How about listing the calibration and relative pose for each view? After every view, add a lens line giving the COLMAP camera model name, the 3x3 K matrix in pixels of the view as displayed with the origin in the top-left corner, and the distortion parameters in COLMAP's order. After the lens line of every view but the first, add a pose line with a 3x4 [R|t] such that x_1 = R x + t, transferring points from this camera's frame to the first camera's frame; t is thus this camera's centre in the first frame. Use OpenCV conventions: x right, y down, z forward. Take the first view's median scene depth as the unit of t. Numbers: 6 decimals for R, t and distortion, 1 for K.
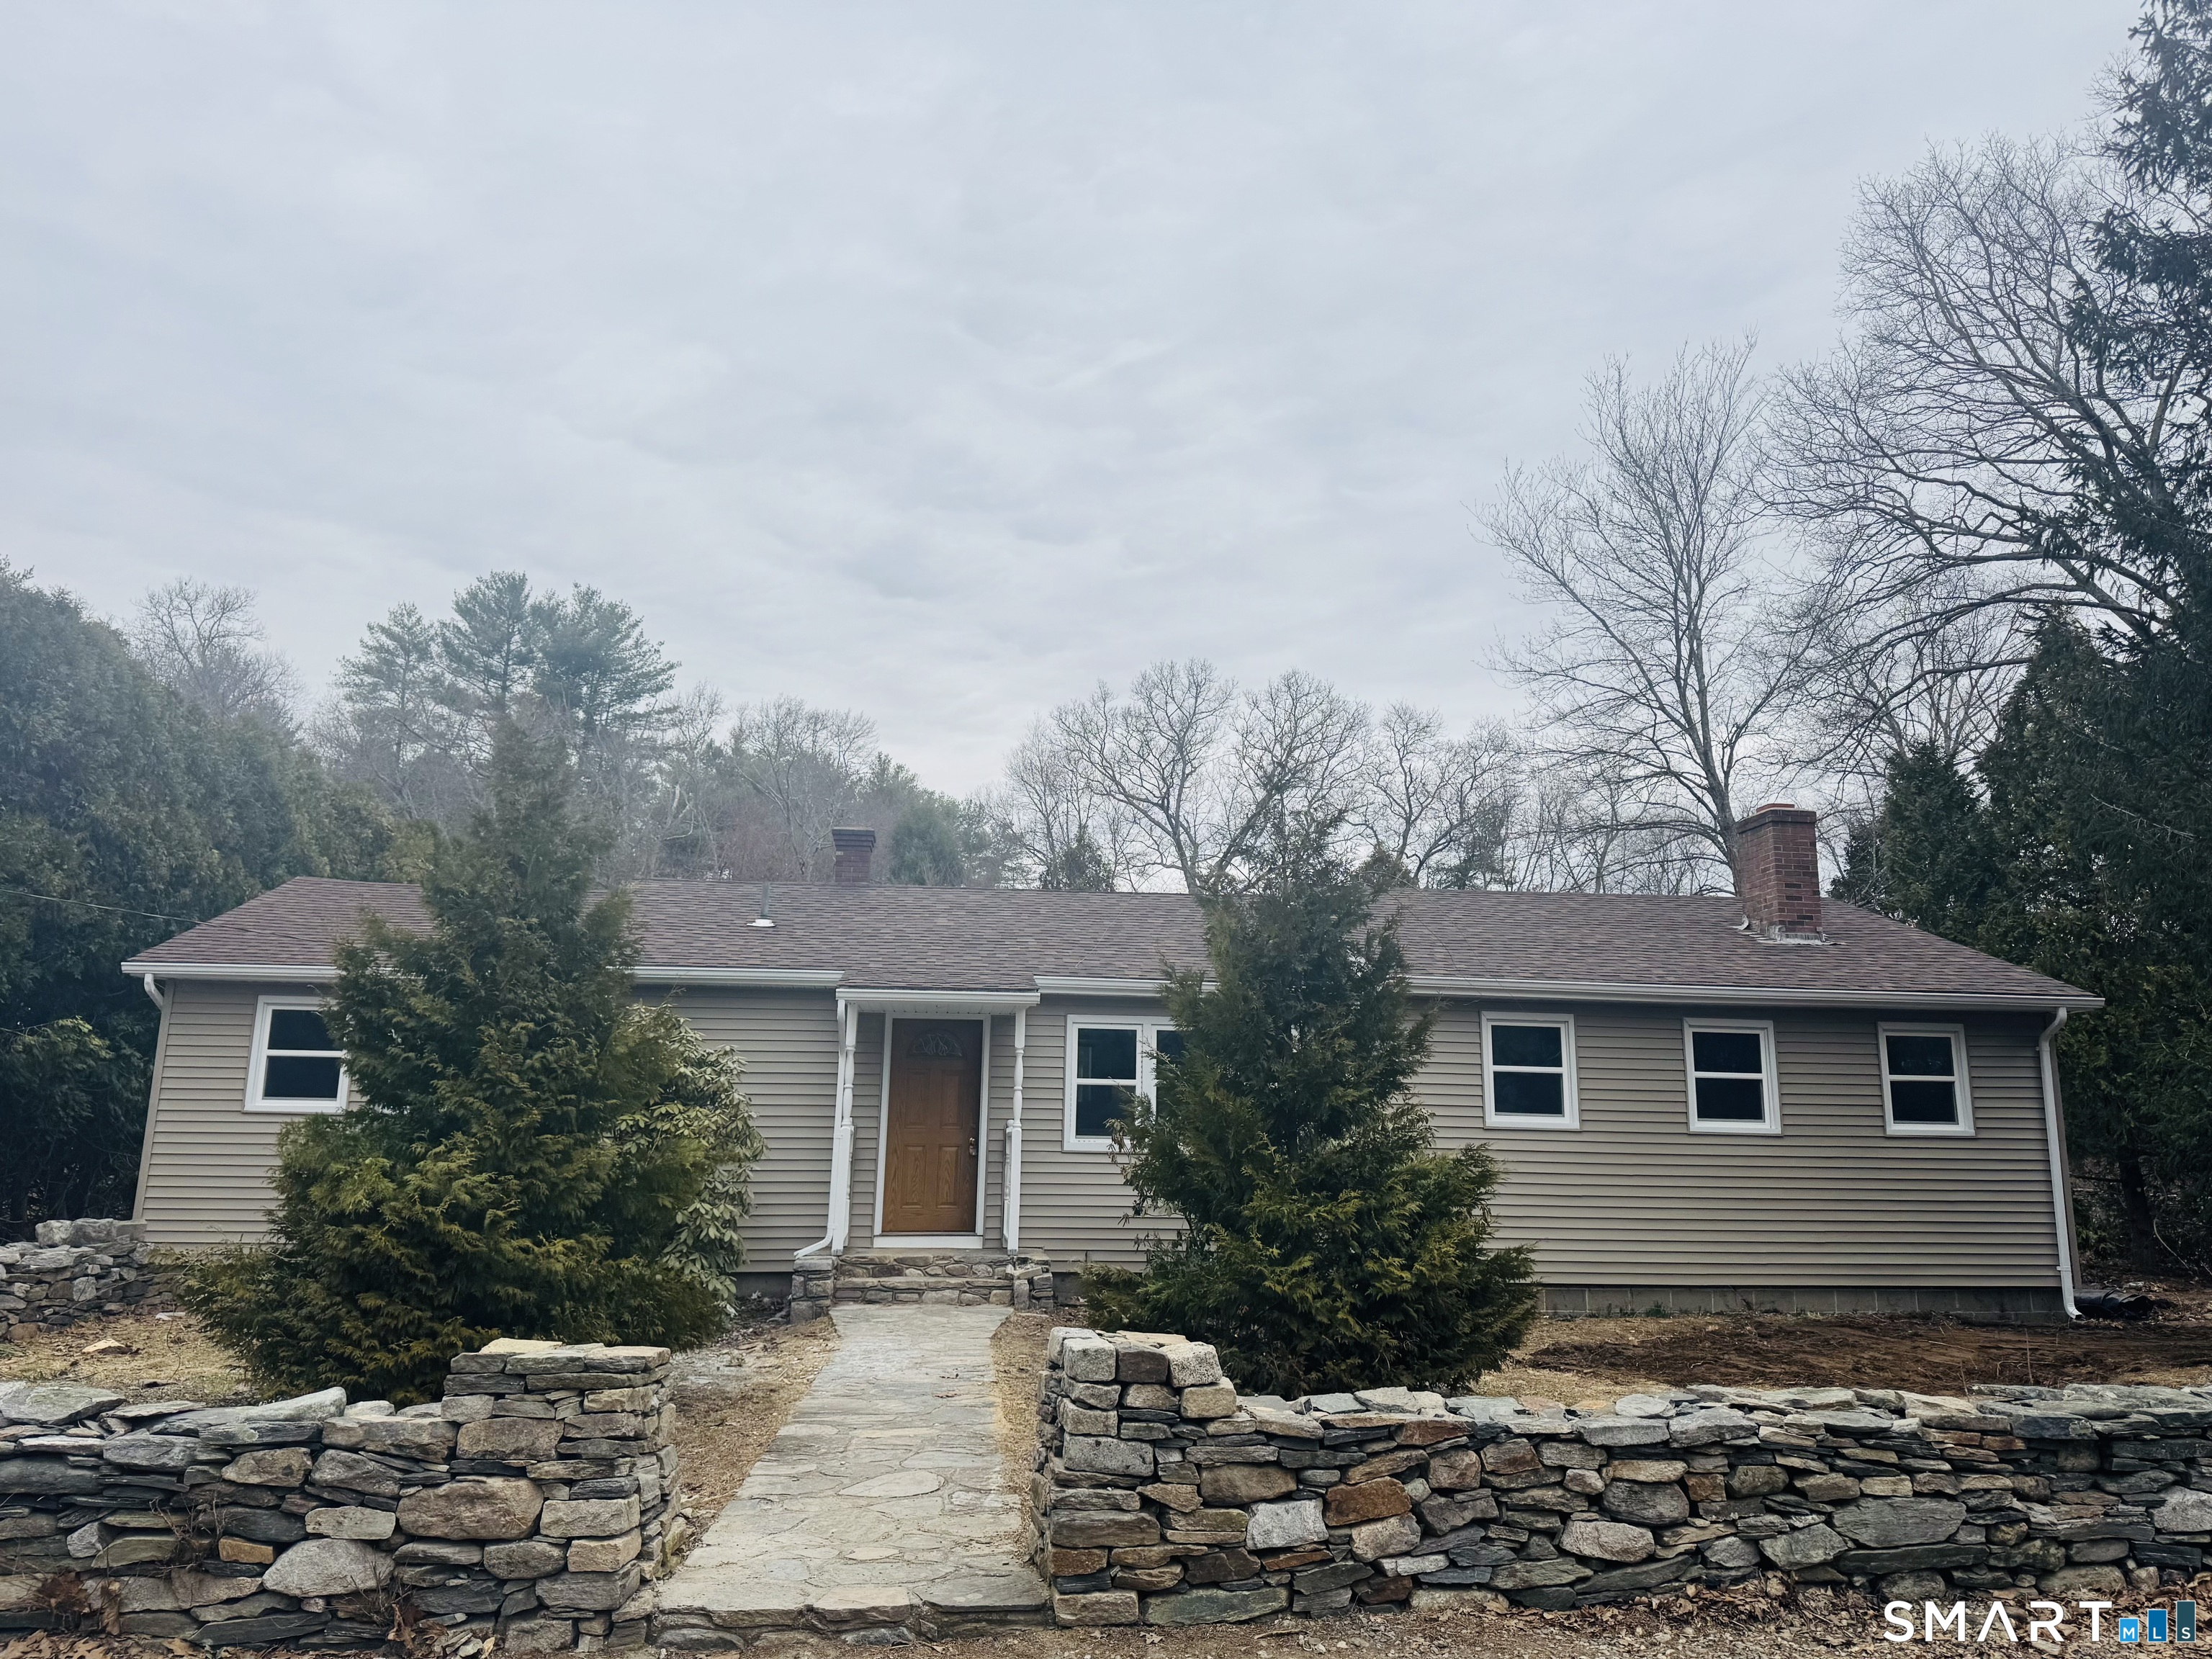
lens RADIAL K [[1568.7, 0, 1114.6], [0, 1568.7, 816.5], [0, 0, 1]] dist [0.049625, -0.043854]
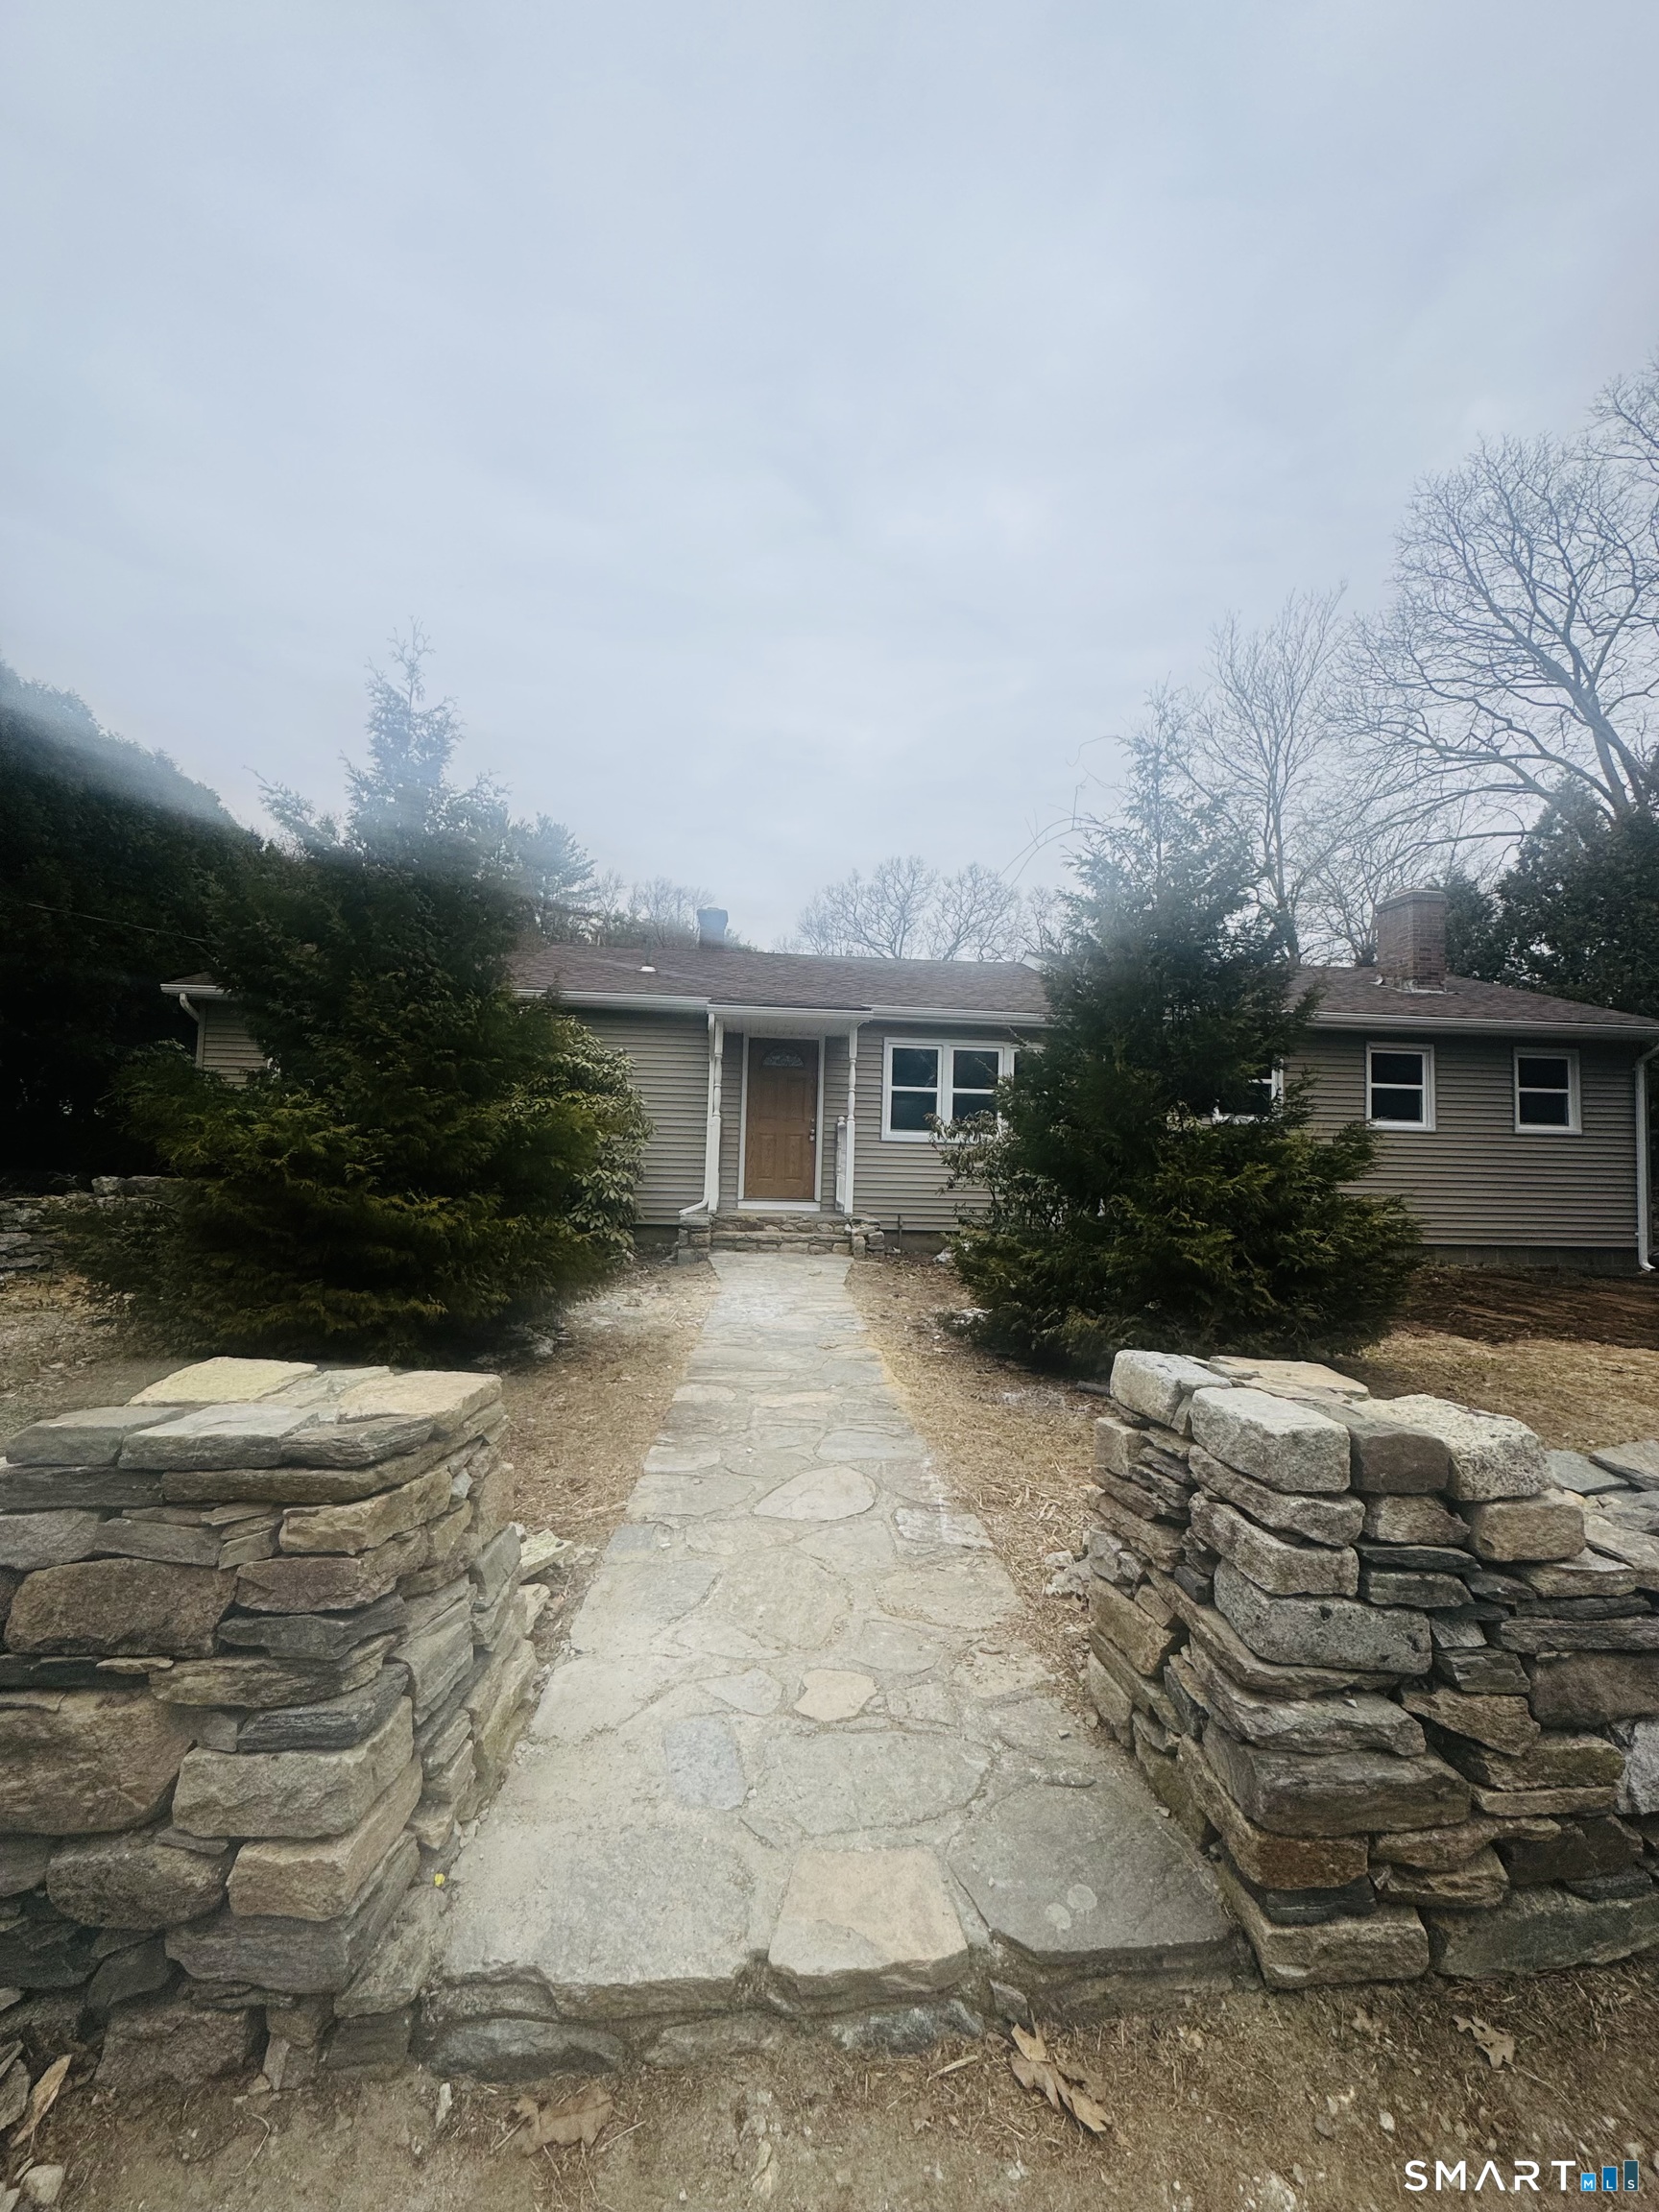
lens RADIAL K [[878.3, 0, 818.6], [0, 878.3, 1095.7], [0, 0, 1]] dist [-0.001240, -0.000158]
pose [[0.999428, 0.009989, -0.032311, -0.113790], [-0.005373, 0.990149, 0.139913, 0.138933], [0.033390, -0.139659, 0.989637, 0.521934]]
